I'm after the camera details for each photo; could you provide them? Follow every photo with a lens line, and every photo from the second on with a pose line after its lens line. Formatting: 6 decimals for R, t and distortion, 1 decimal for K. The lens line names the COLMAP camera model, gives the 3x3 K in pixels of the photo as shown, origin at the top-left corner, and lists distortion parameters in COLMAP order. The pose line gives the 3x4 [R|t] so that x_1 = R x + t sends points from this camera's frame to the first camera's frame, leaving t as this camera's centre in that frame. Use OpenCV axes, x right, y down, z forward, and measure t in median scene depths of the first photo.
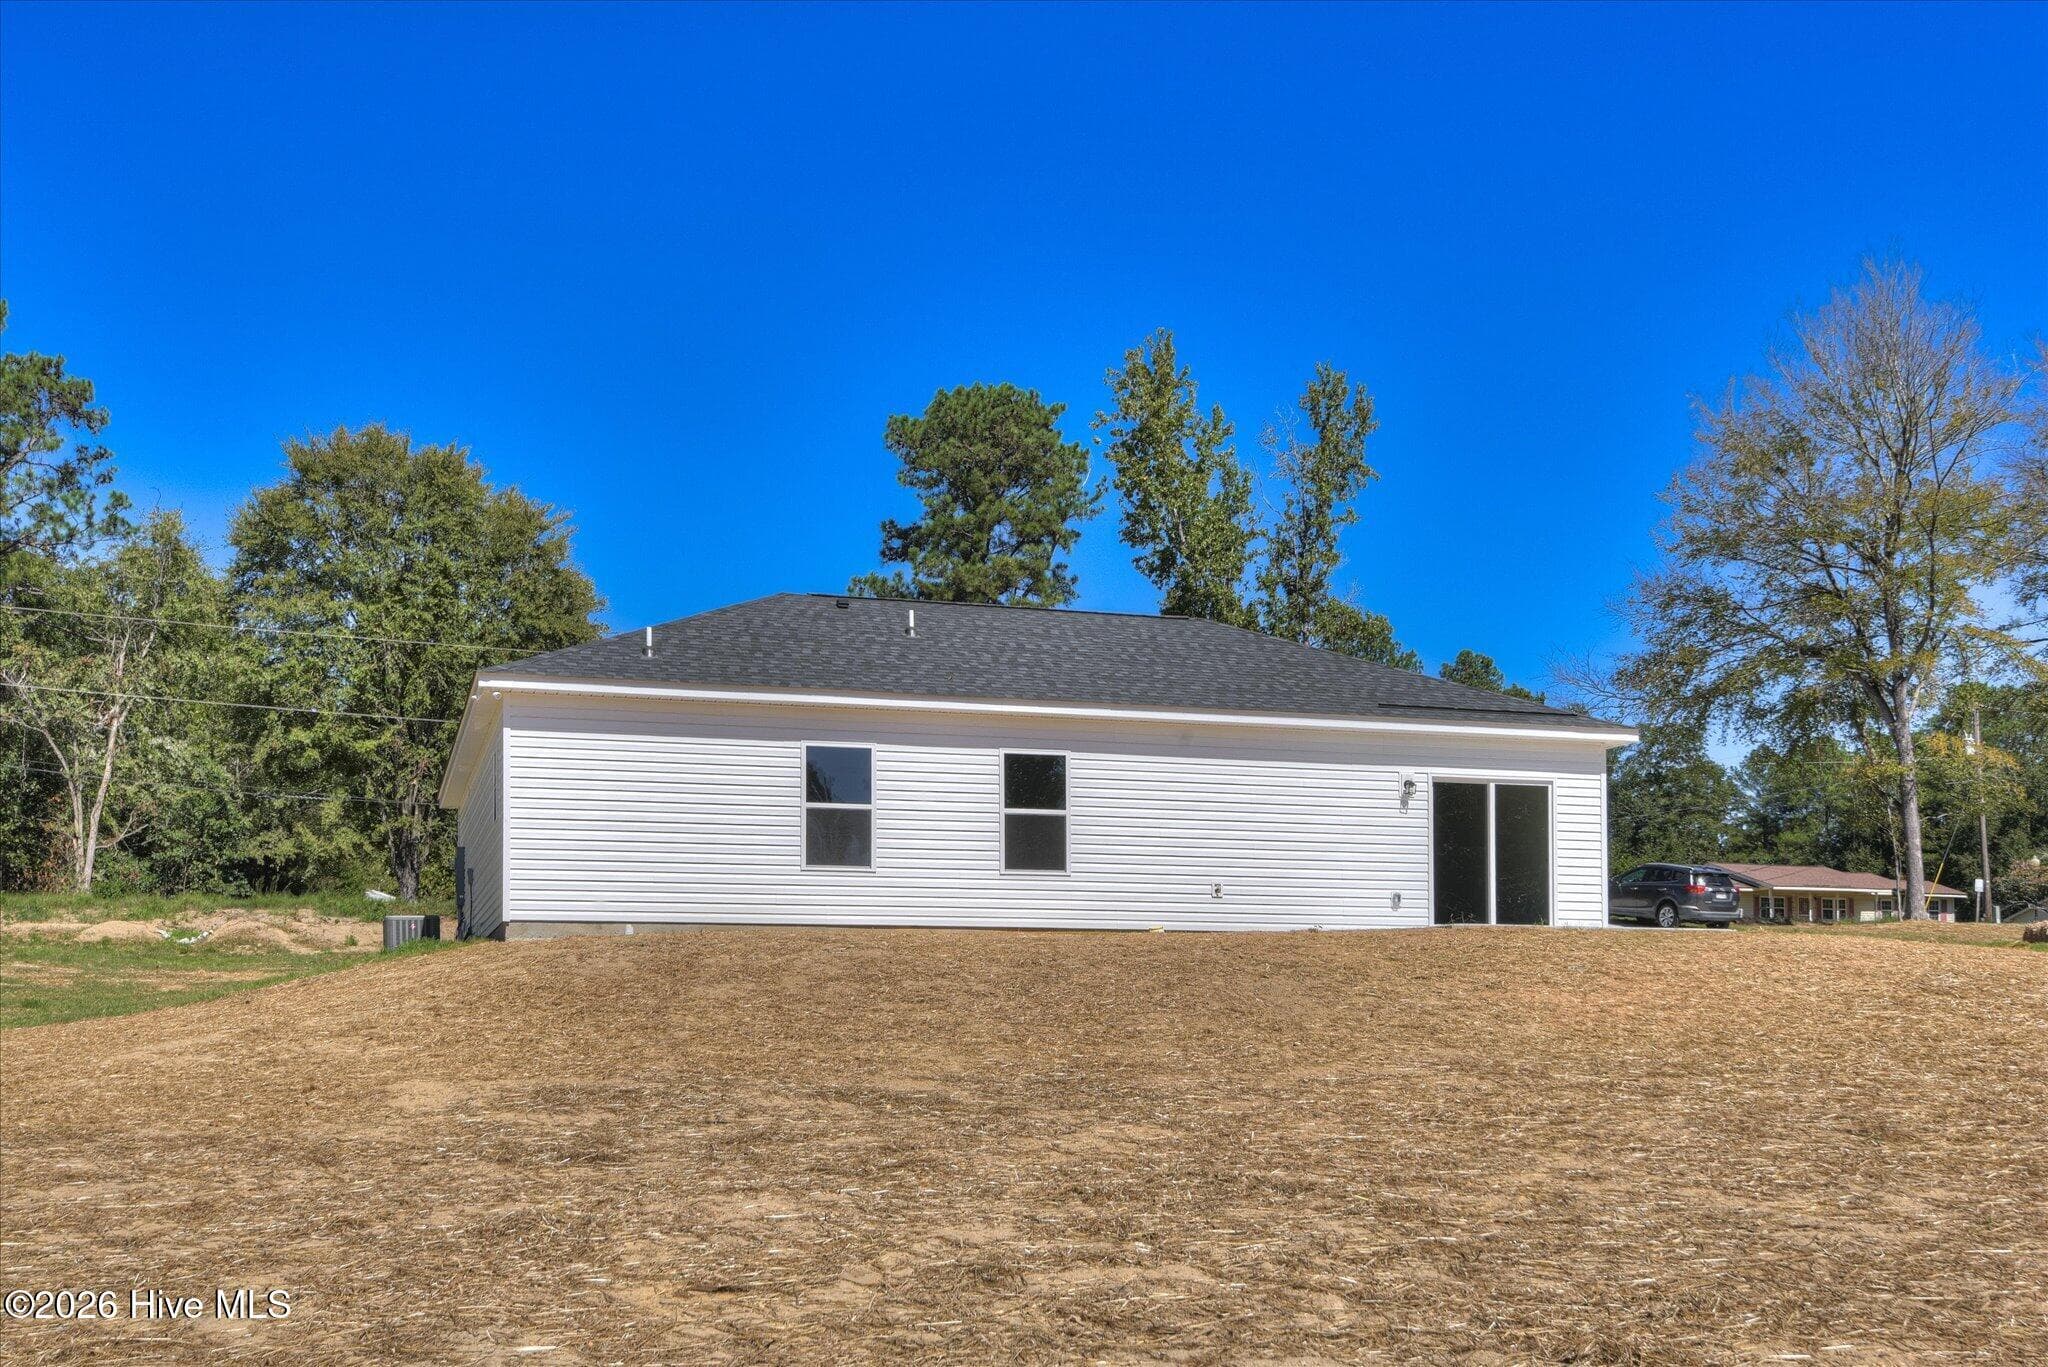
lens RADIAL K [[3100.7, 0, 1024.0], [0, 3100.7, 683.5], [0, 0, 1]] dist [0.110993, 0.003864]
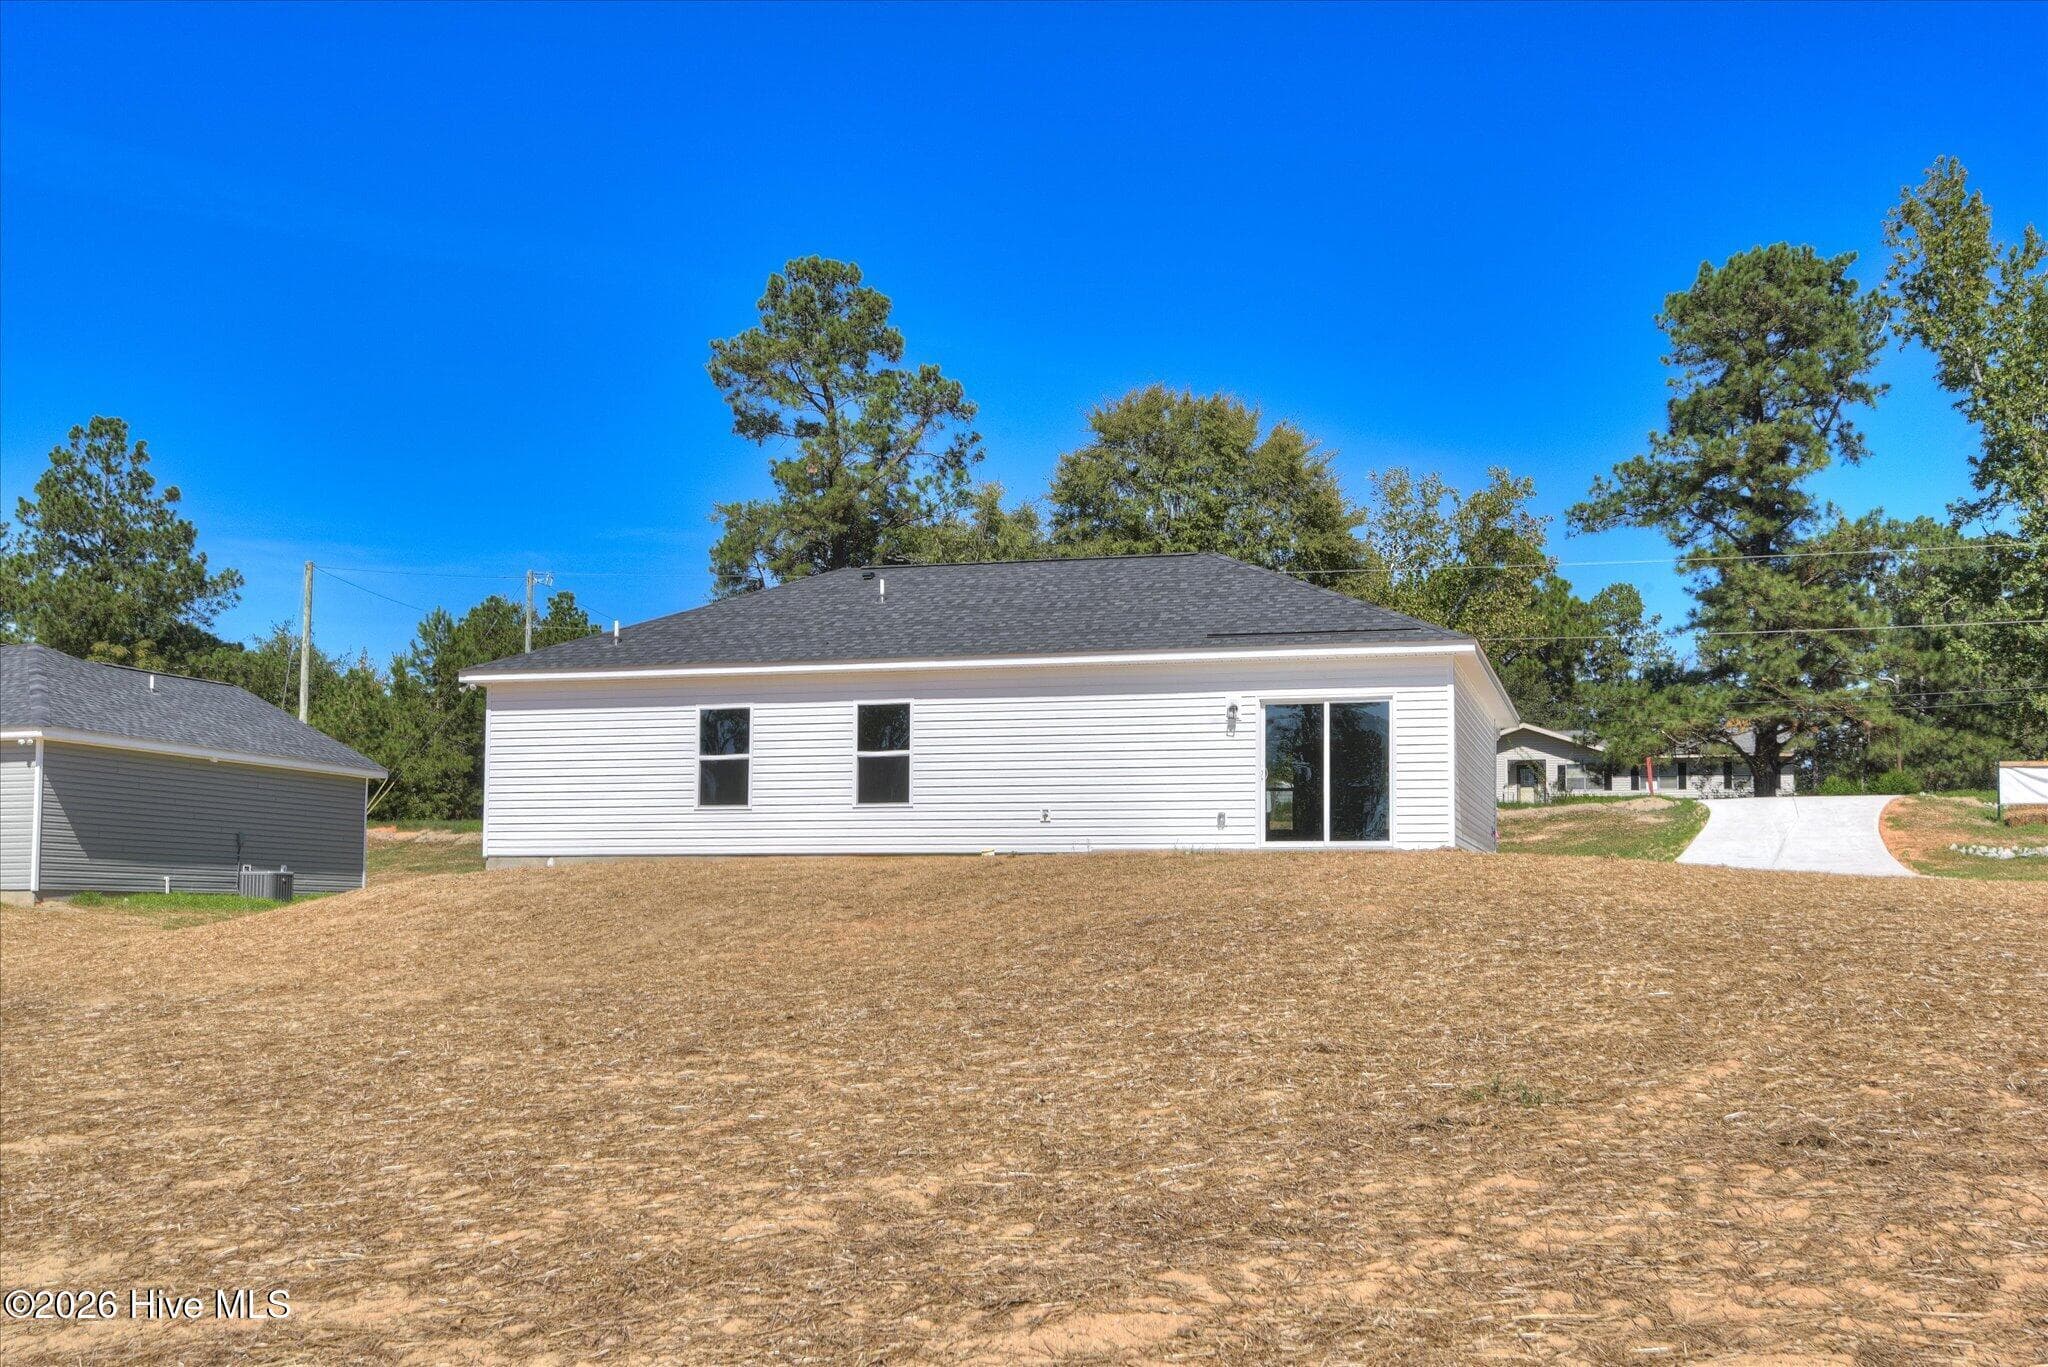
lens RADIAL K [[3100.7, 0, 1024.0], [0, 3100.7, 683.5], [0, 0, 1]] dist [0.110993, 0.003864]
pose [[0.679369, -0.041446, -0.732626, 0.879080], [0.089106, 0.995675, 0.026302, -0.010383], [0.728367, -0.083150, 0.680123, 0.246802]]
